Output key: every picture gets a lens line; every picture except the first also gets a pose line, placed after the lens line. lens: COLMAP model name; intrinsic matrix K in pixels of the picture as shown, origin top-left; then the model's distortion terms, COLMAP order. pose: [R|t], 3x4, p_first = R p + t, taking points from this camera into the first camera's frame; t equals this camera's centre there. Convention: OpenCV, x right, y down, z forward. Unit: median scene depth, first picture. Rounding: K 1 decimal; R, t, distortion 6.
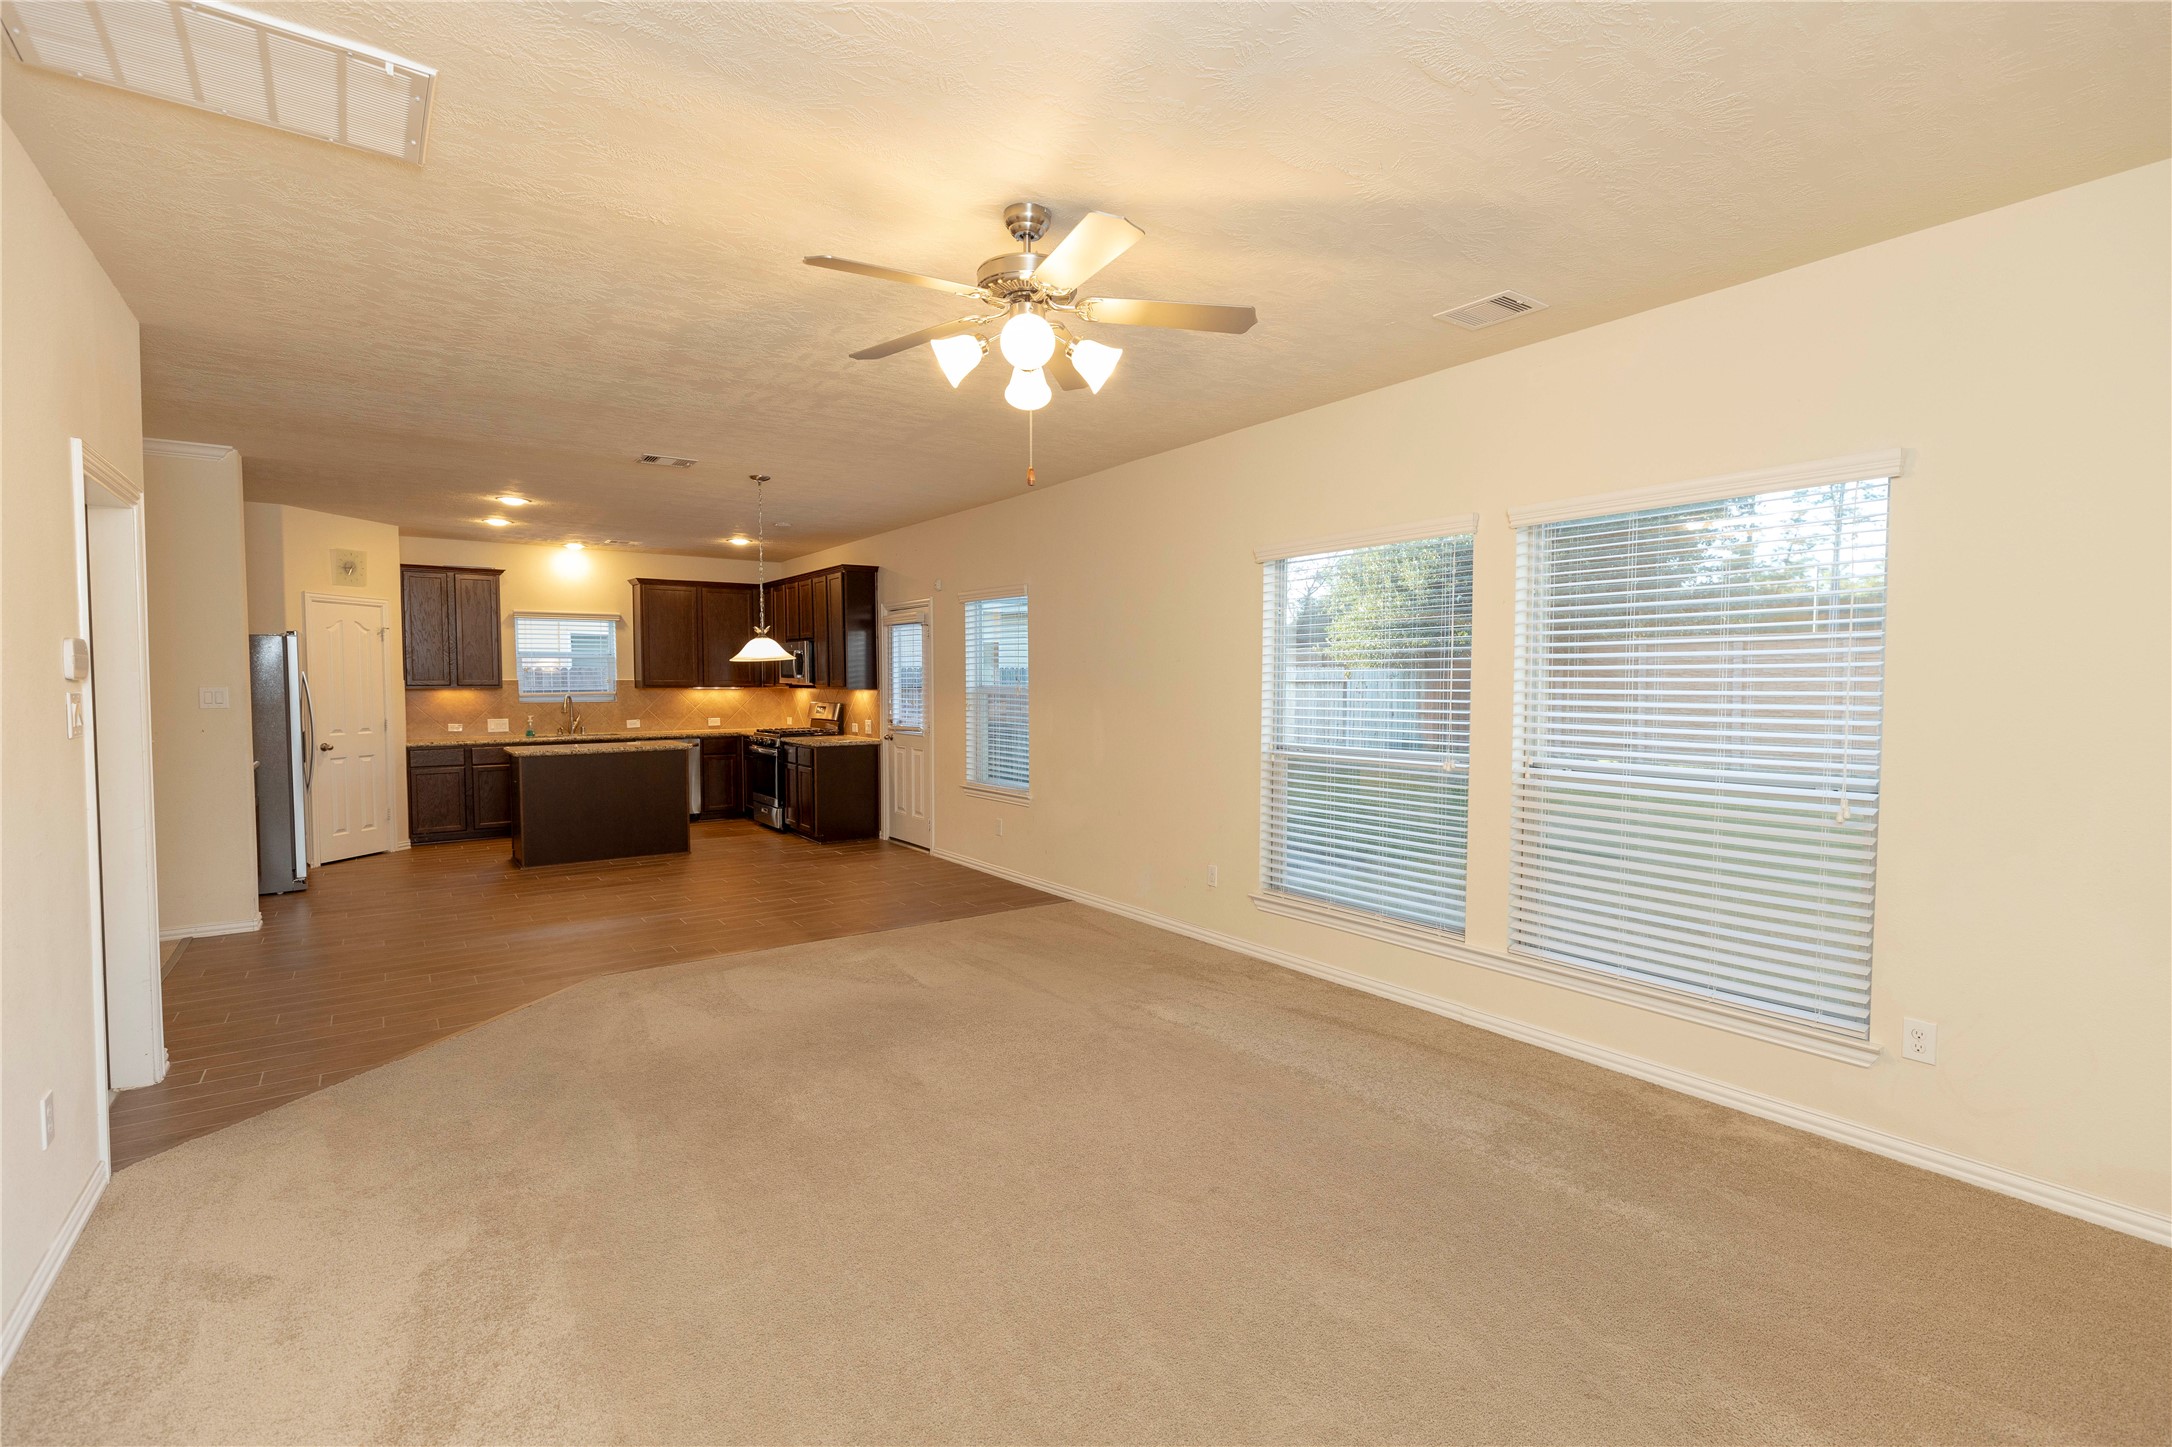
lens RADIAL K [[974.8, 0, 1088.8], [0, 974.8, 723.9], [0, 0, 1]] dist [0.001845, -0.000487]
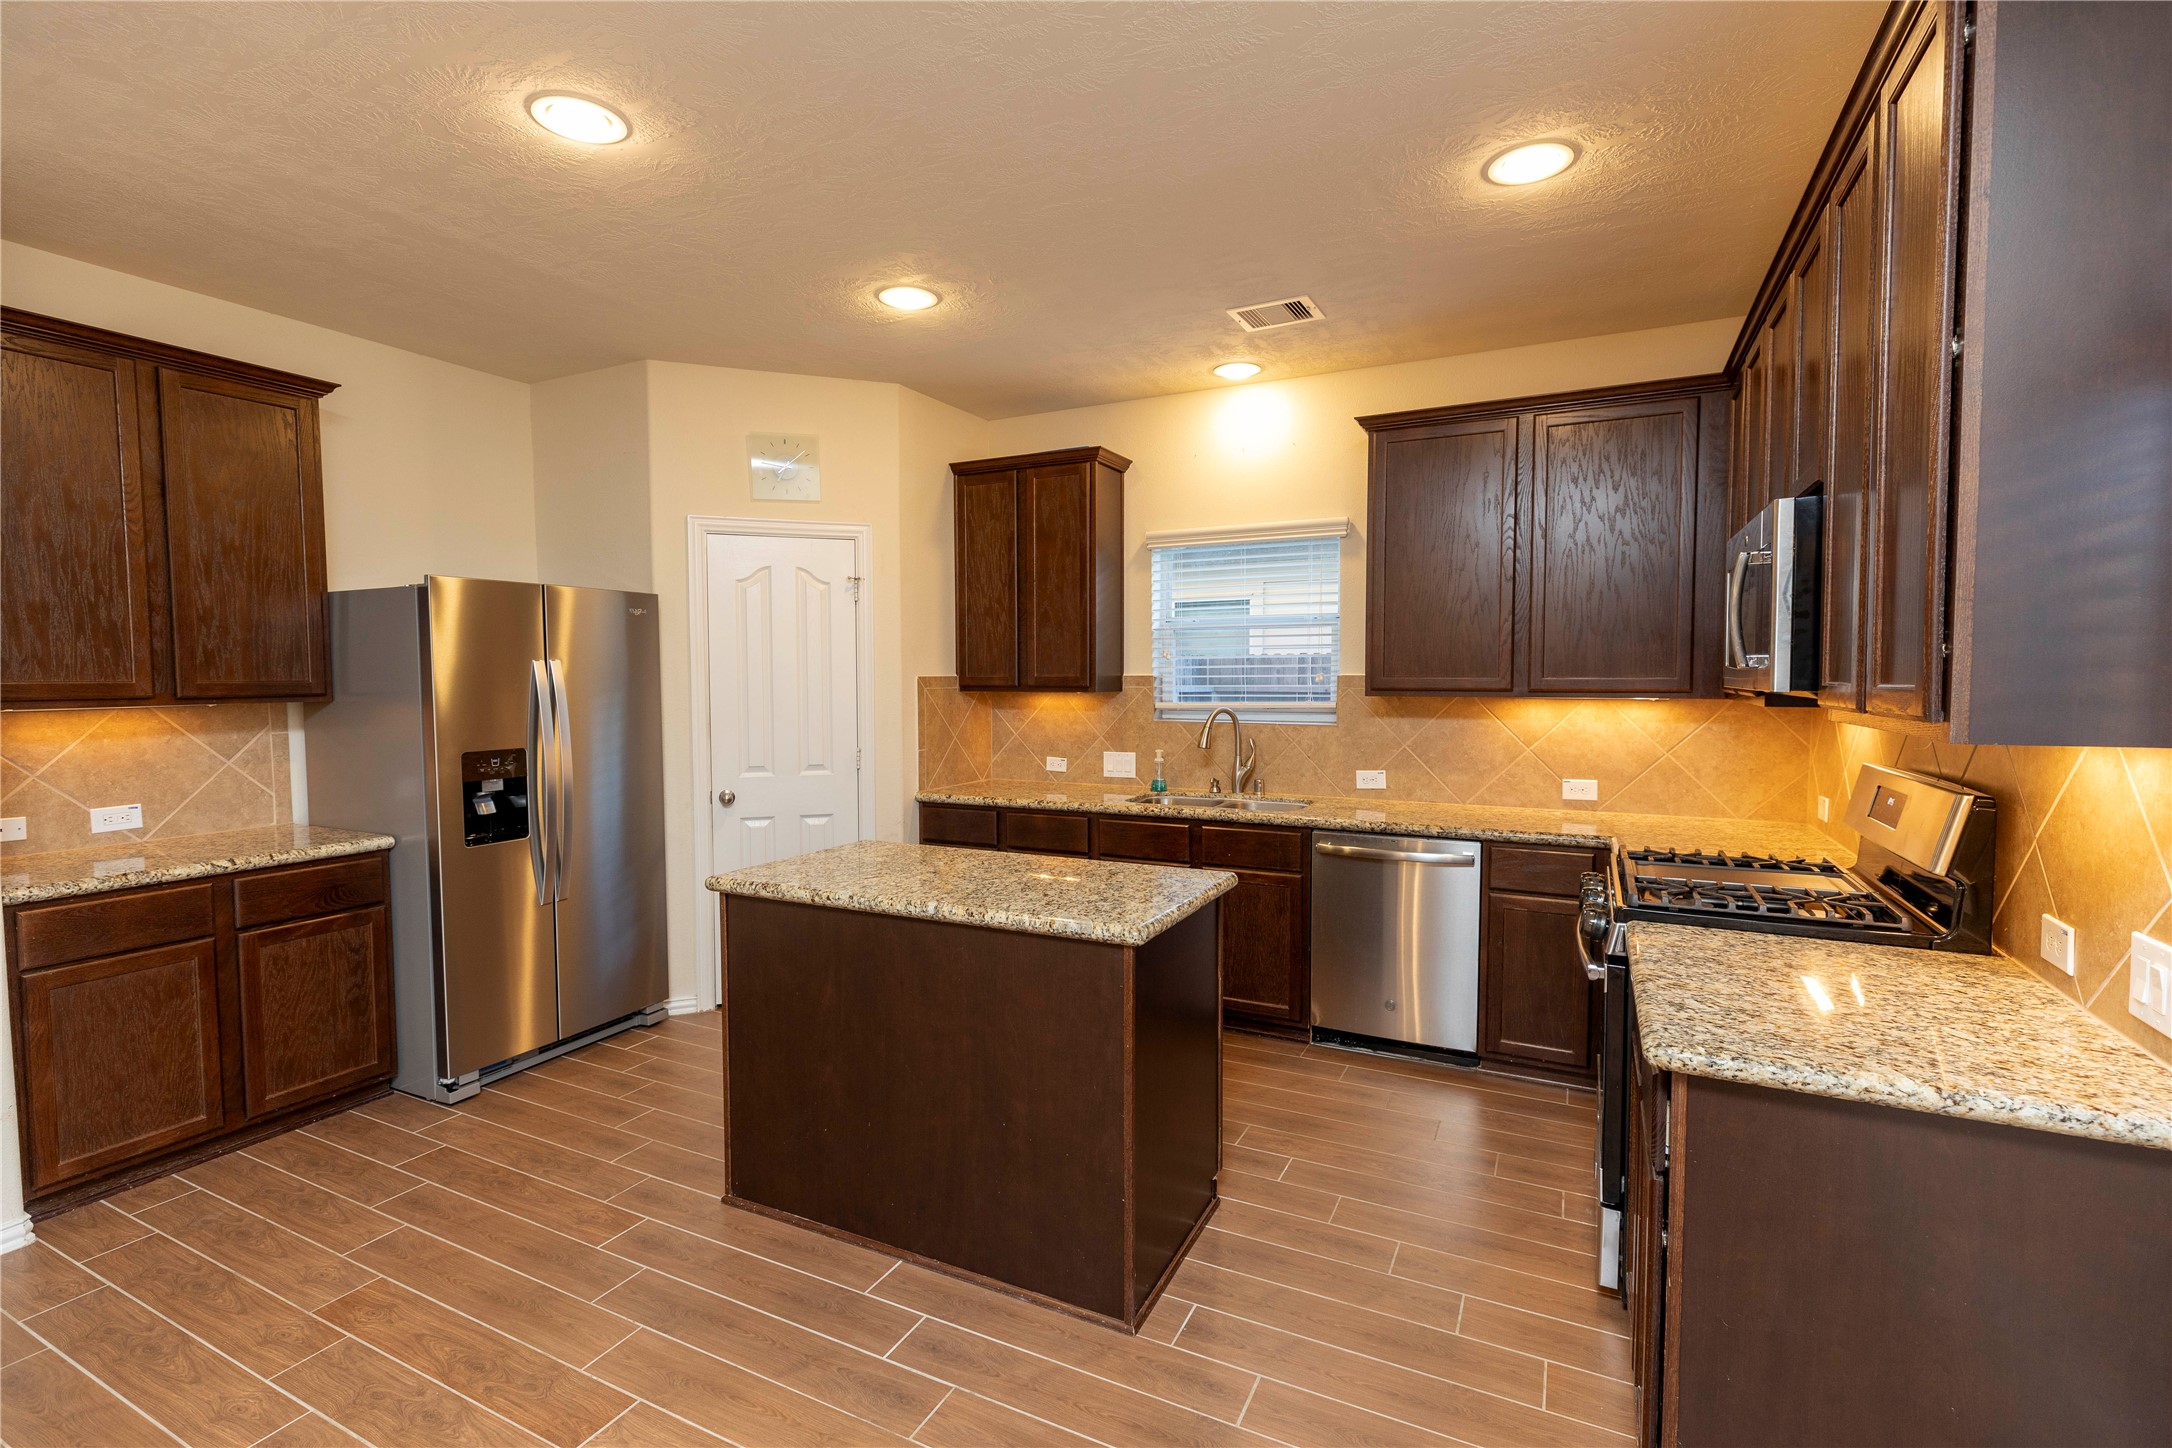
lens RADIAL K [[974.8, 0, 1077.1], [0, 974.8, 727.0], [0, 0, 1]] dist [0.001845, -0.000487]
pose [[0.458352, 0.047842, -0.887482, -0.169159], [-0.040006, 0.998649, 0.033173, -0.034974], [0.887870, 0.020300, 0.459646, 0.763906]]
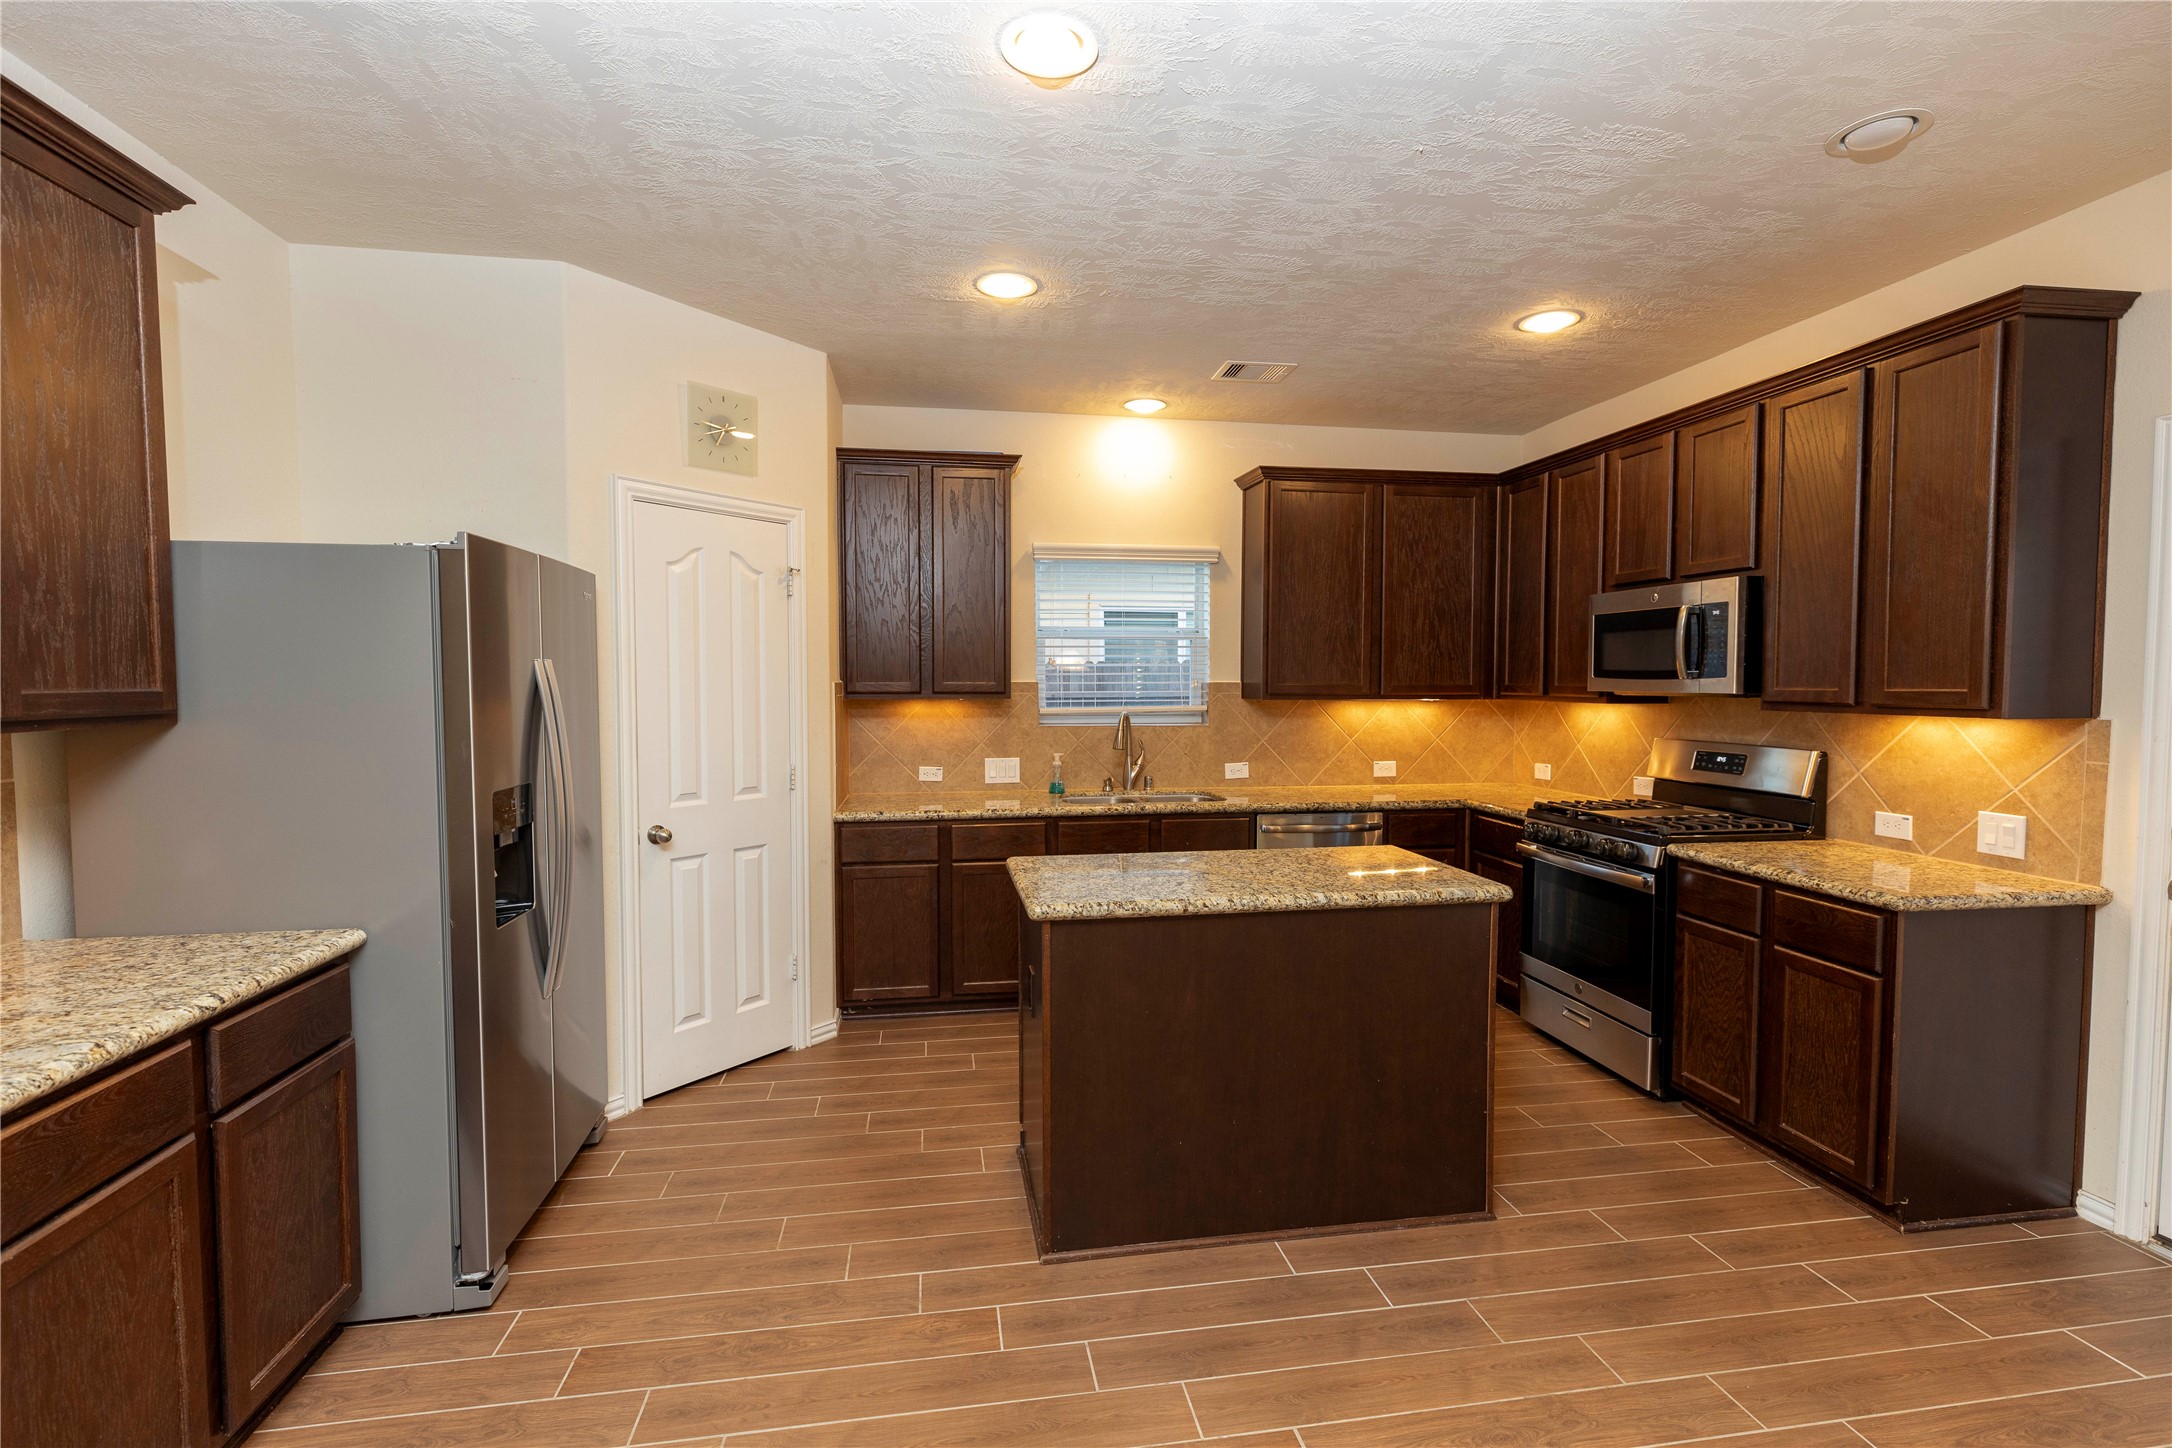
lens RADIAL K [[974.8, 0, 1089.6], [0, 974.8, 726.1], [0, 0, 1]] dist [0.001845, -0.000487]
pose [[0.892790, 0.023738, -0.449847, -0.342867], [-0.023645, 0.999703, 0.005826, -0.026431], [0.449852, 0.005435, 0.893087, 0.576536]]
